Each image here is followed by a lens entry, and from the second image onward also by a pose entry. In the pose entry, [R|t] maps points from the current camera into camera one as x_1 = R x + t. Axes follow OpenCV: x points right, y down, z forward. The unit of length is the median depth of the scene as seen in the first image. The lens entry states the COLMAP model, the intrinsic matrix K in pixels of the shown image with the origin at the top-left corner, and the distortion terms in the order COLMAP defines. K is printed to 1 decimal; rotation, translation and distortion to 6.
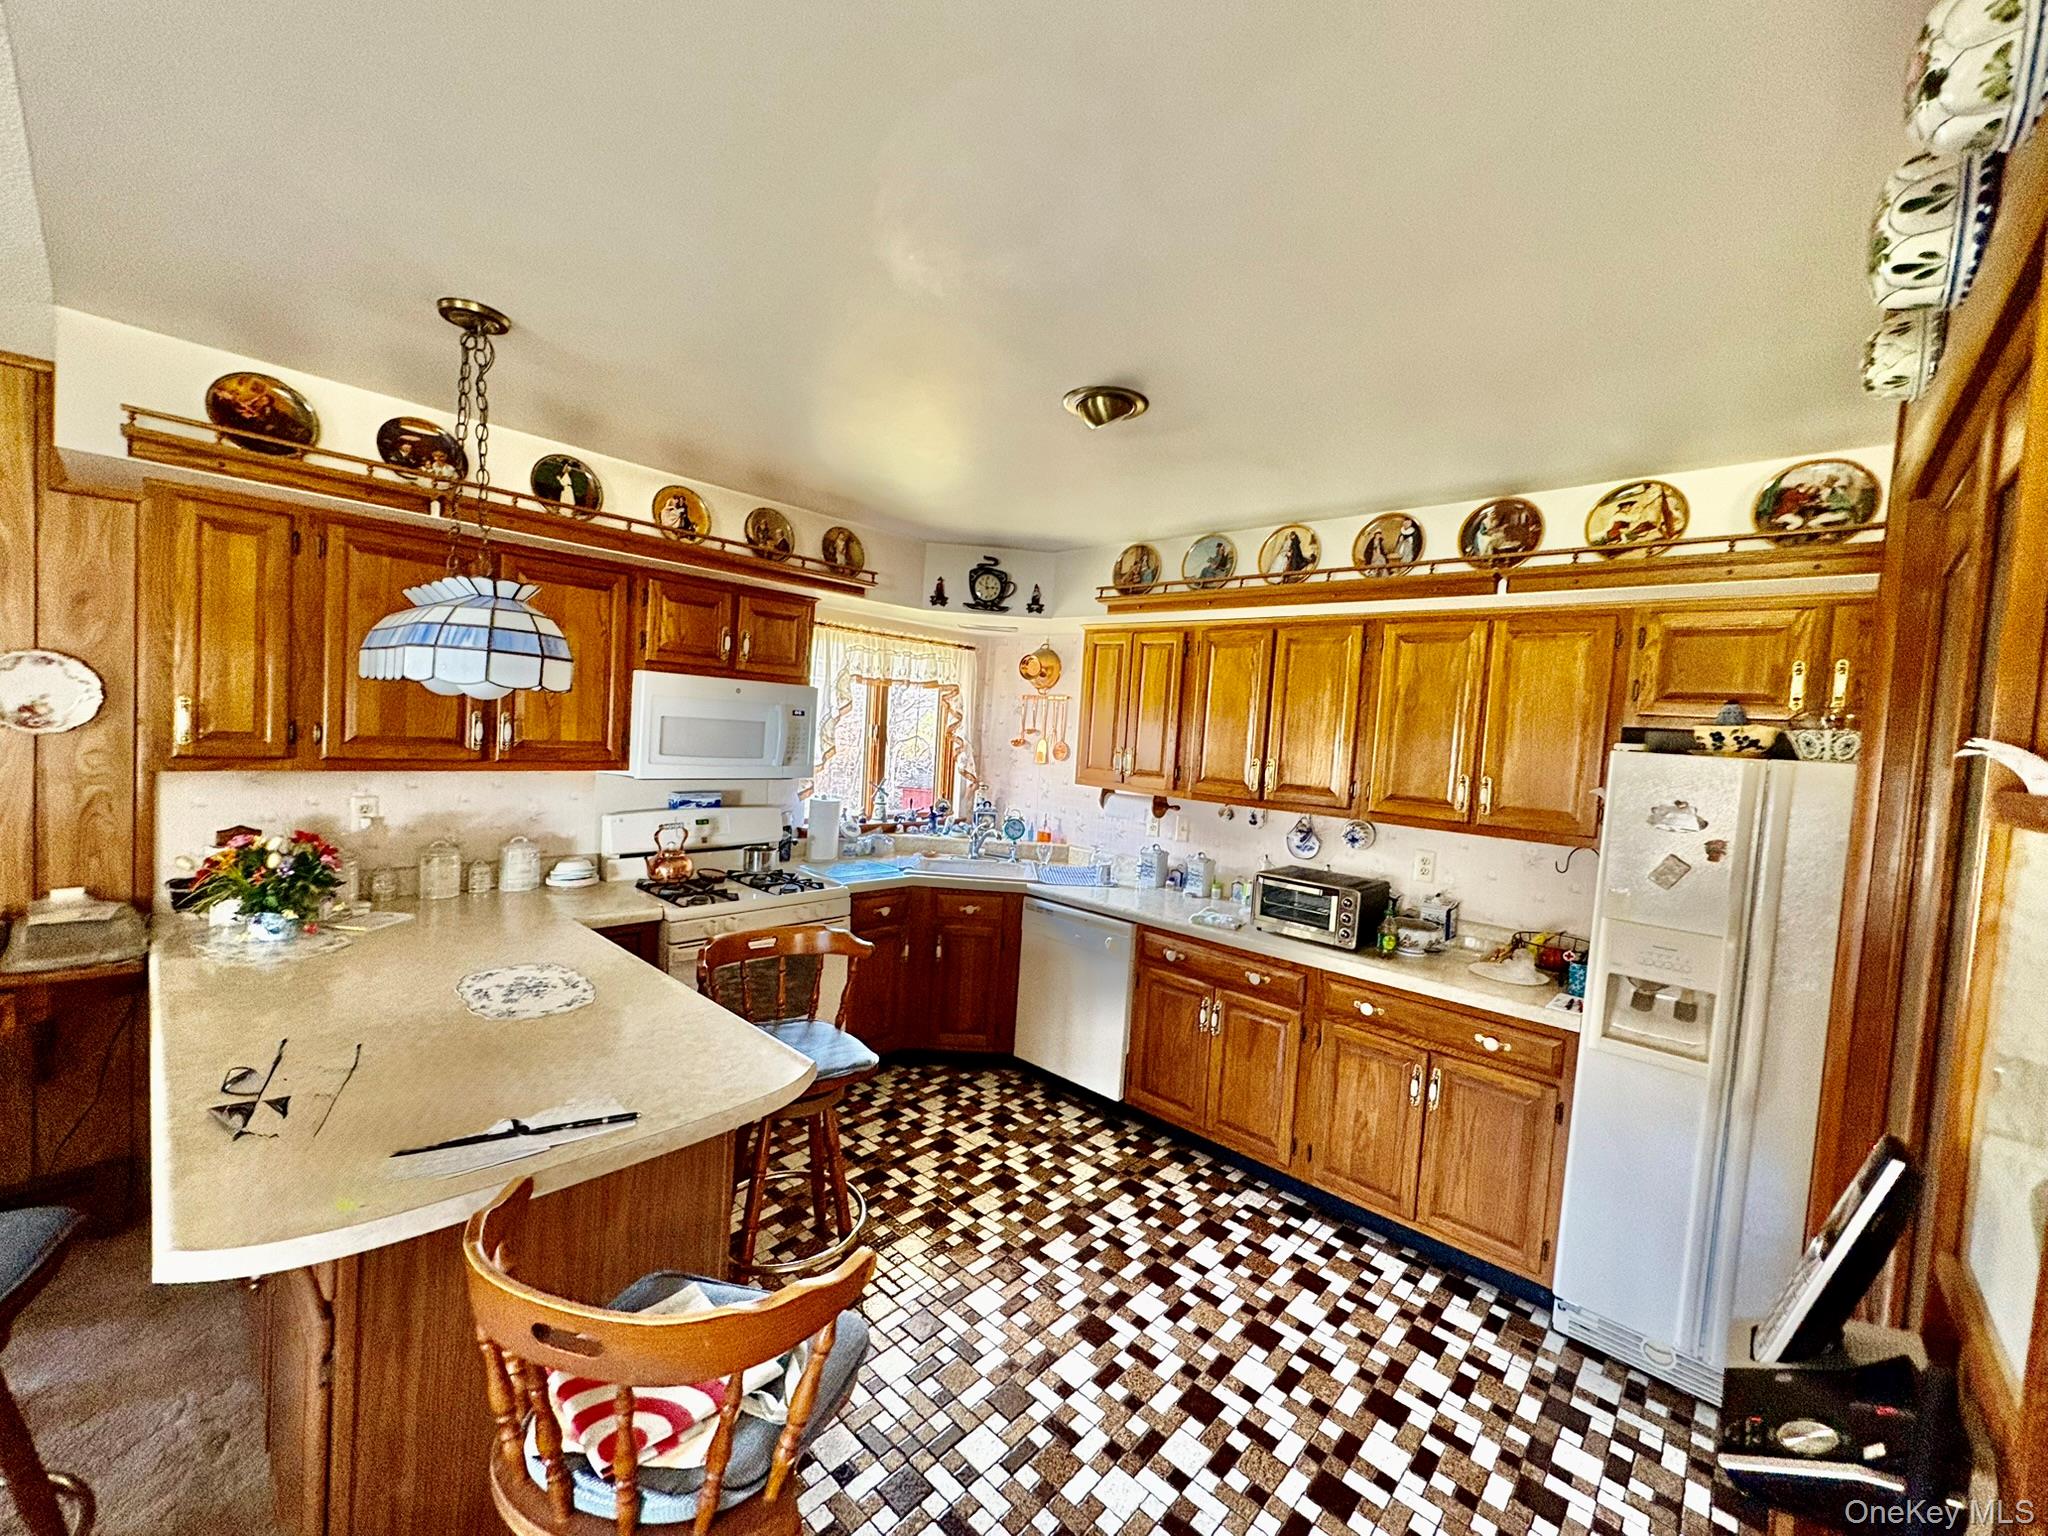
lens RADIAL K [[810.9, 0, 1026.4], [0, 810.9, 771.7], [0, 0, 1]] dist [-0.001214, 0.000707]
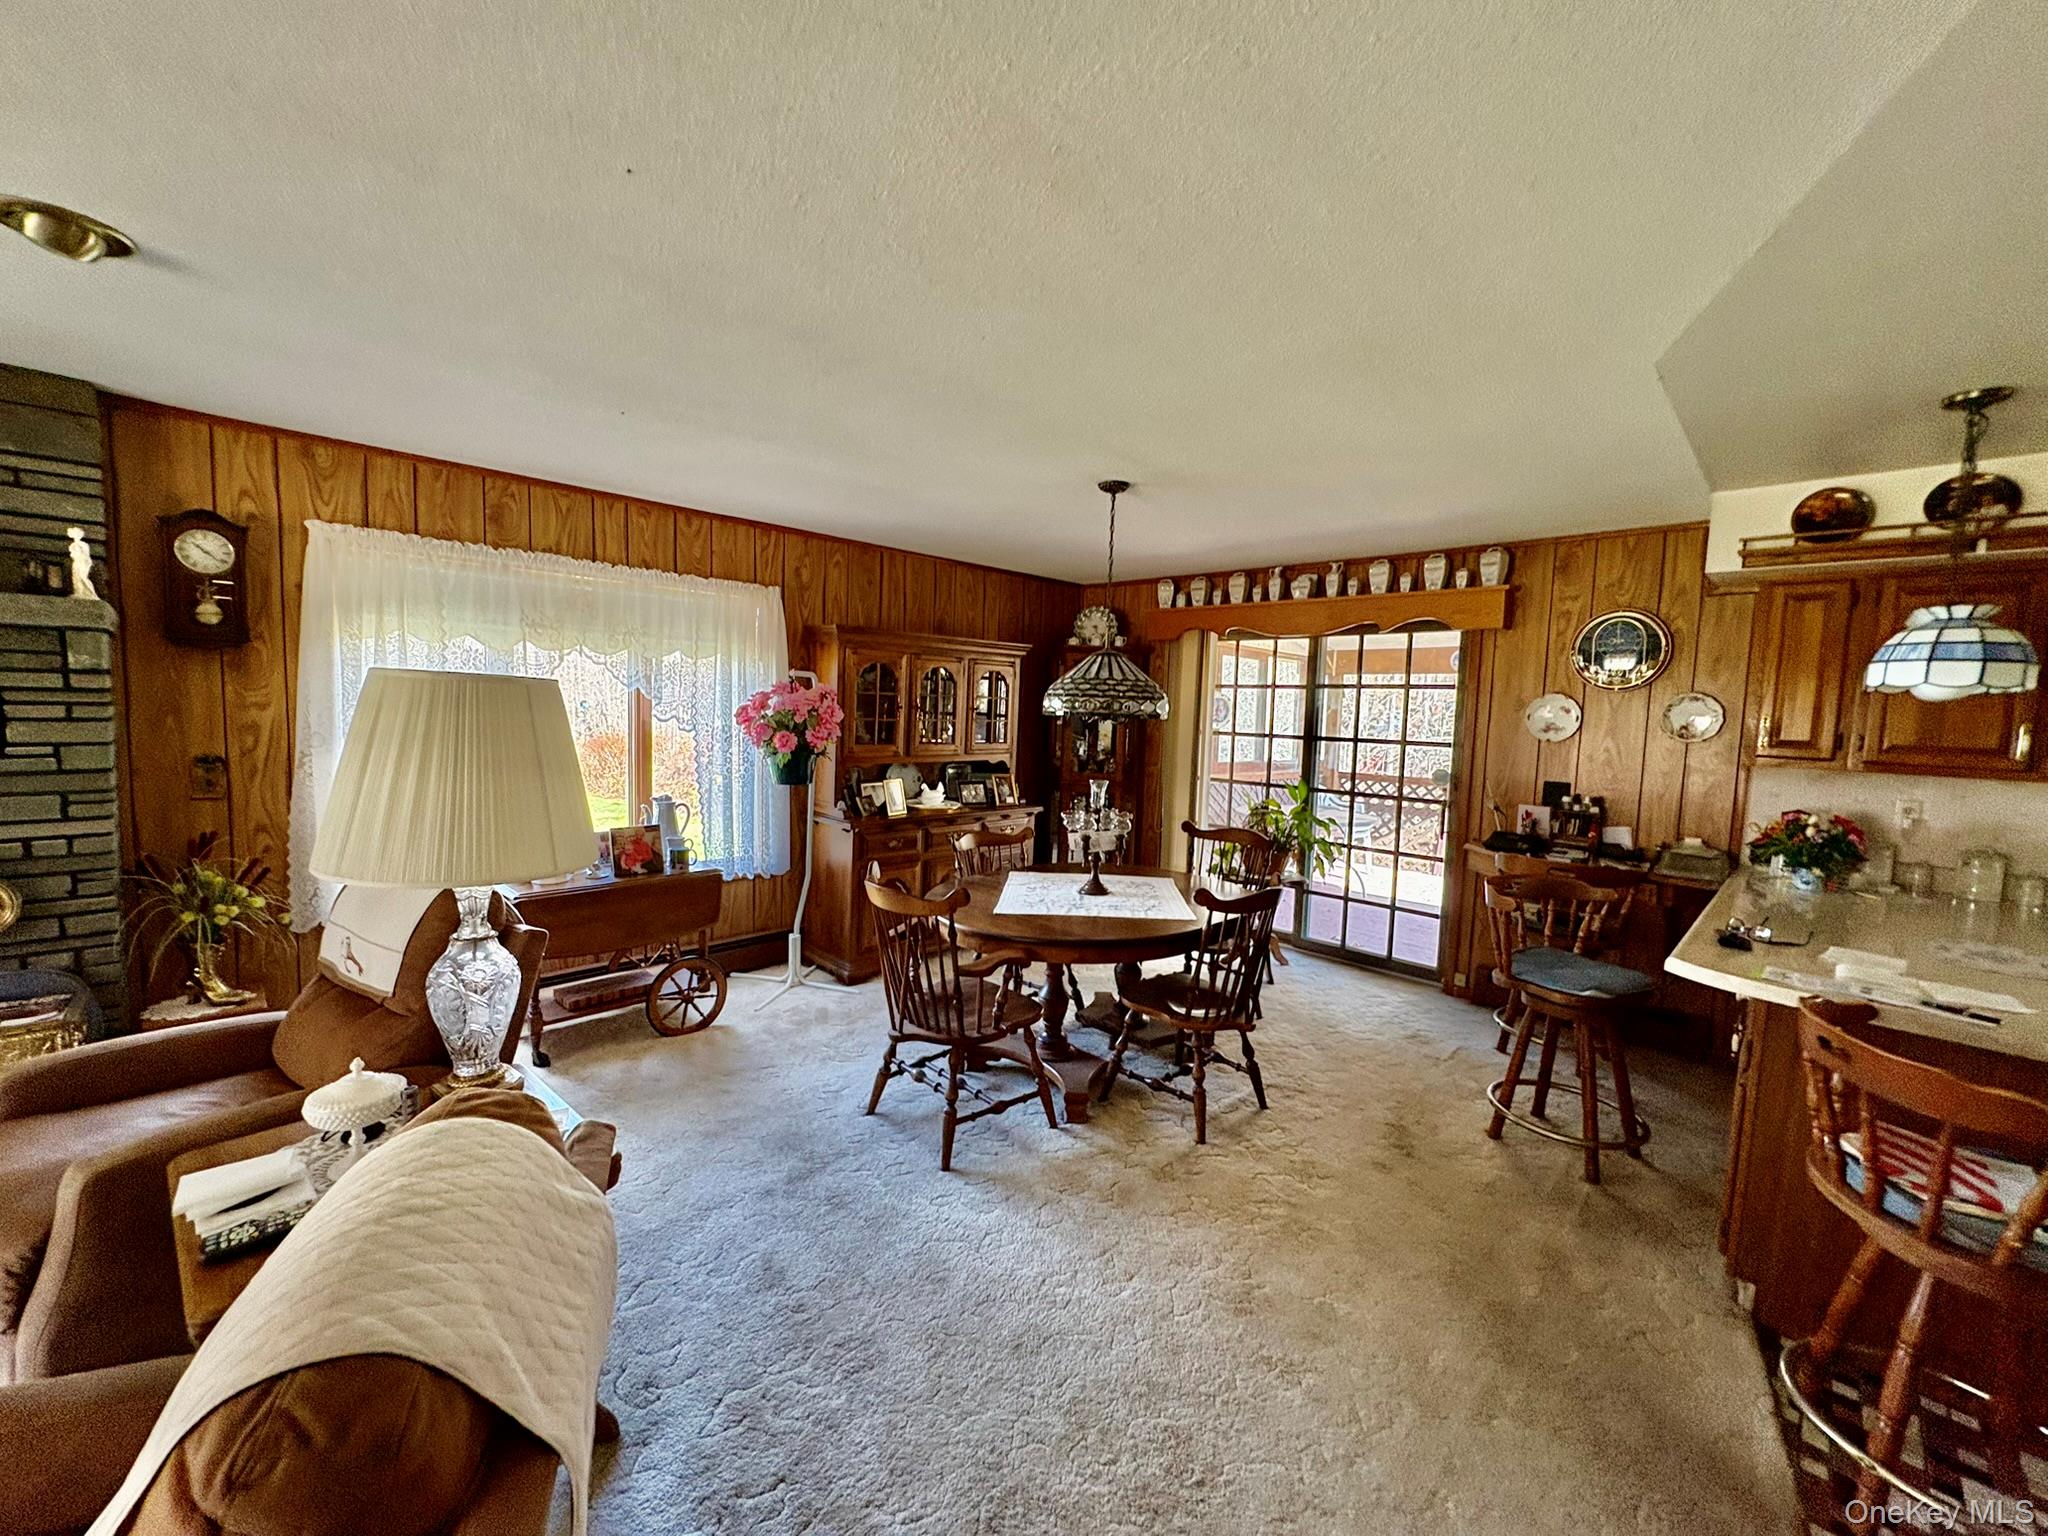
lens RADIAL K [[810.9, 0, 1025.6], [0, 810.9, 767.3], [0, 0, 1]] dist [-0.001214, 0.000707]
pose [[-0.038656, 0.016098, -0.999123, 0.447523], [-0.090100, 0.995741, 0.019530, 0.082910], [0.995182, 0.090776, -0.037041, -0.260448]]
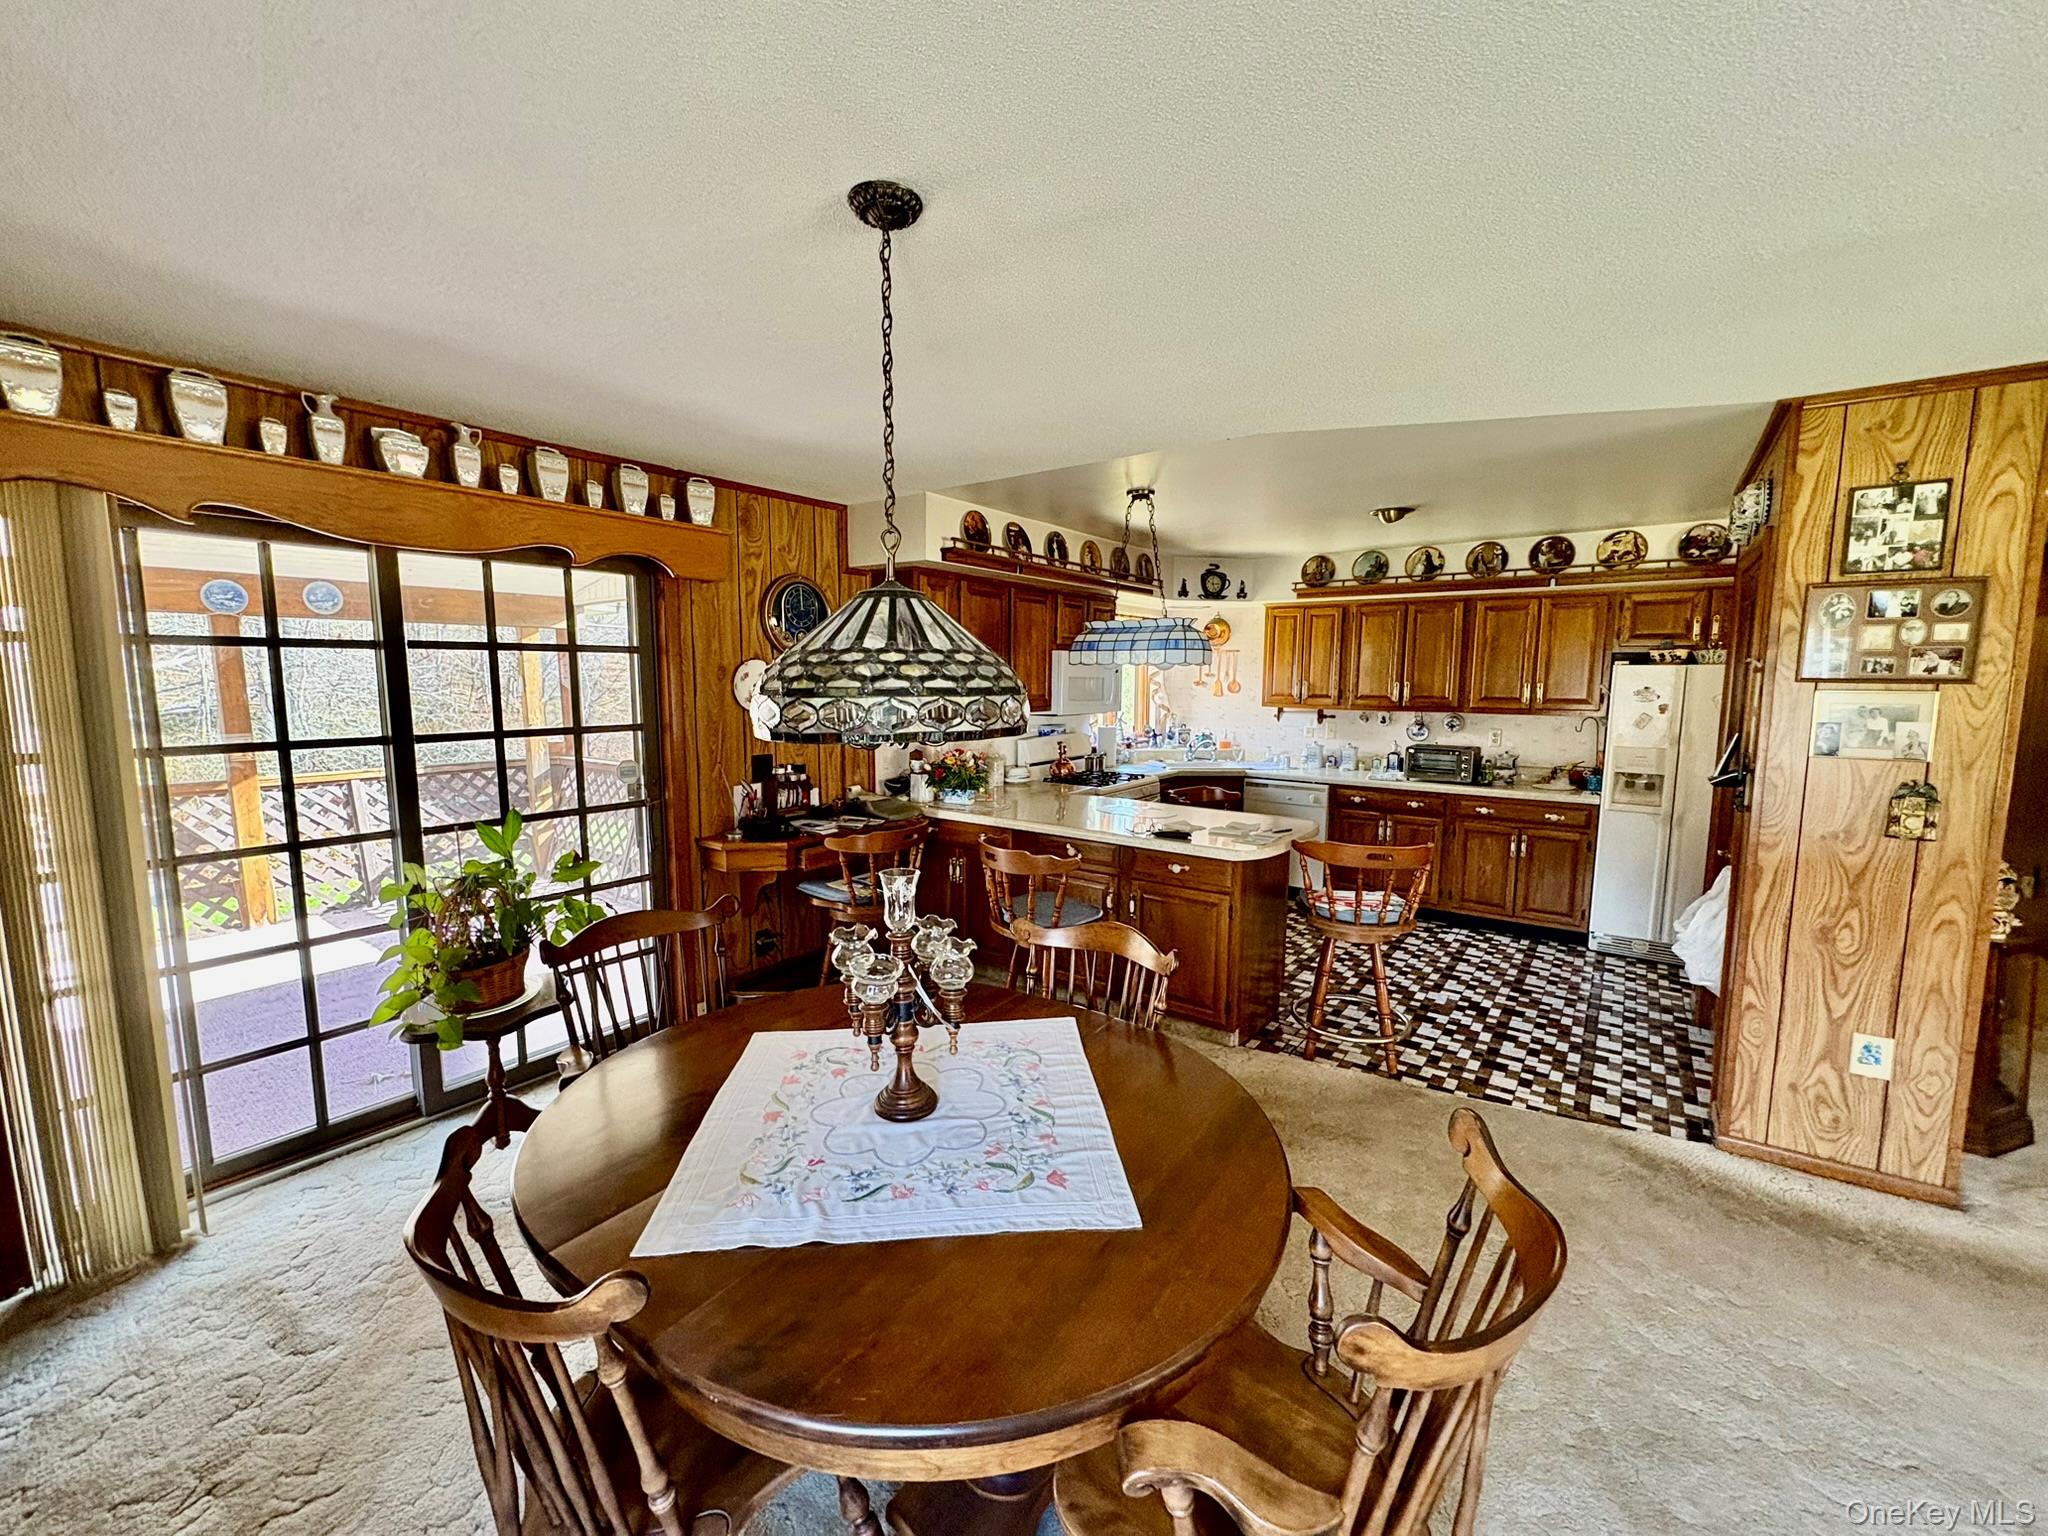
lens RADIAL K [[810.9, 0, 1025.9], [0, 810.9, 772.4], [0, 0, 1]] dist [-0.001214, 0.000707]
pose [[0.993308, -0.069606, 0.092163, -0.856296], [0.063405, 0.995628, 0.068592, 0.008400], [-0.096535, -0.062289, 0.993379, -0.809980]]
